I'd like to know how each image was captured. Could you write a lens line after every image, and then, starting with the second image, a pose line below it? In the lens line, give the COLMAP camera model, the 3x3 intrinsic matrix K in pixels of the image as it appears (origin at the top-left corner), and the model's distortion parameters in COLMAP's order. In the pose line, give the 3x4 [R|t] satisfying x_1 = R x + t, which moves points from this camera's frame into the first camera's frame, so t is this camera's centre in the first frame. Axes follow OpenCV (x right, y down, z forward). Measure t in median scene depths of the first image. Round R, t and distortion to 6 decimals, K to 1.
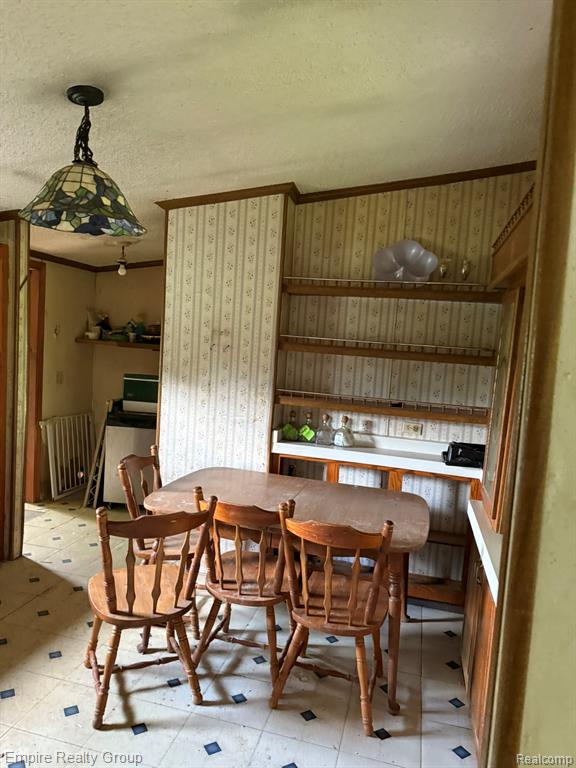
lens RADIAL K [[529.0, 0, 288.0], [0, 529.0, 384.0], [0, 0, 1]] dist [0.088722, -0.121458]
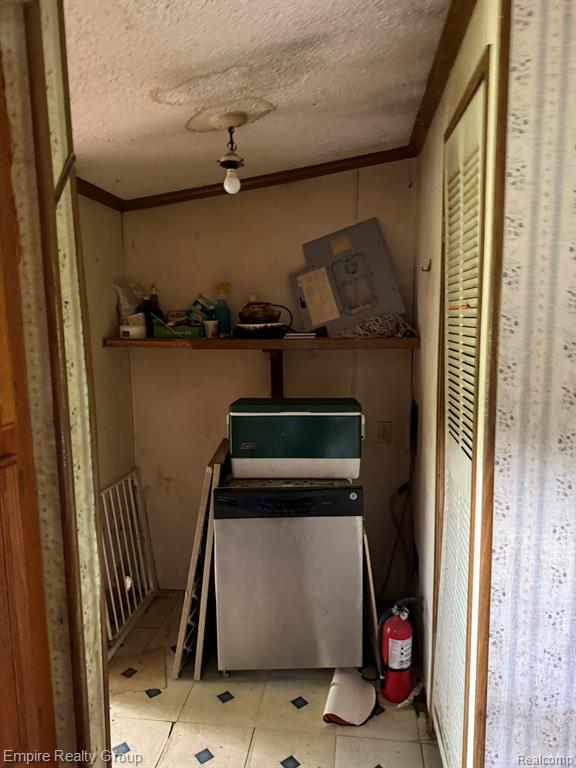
lens RADIAL K [[529.0, 0, 288.0], [0, 529.0, 384.0], [0, 0, 1]] dist [0.088722, -0.121458]
pose [[0.990821, -0.088147, 0.102487, -0.302063], [0.082797, 0.995028, 0.055346, -0.061231], [-0.106856, -0.046353, 0.993193, 0.506778]]
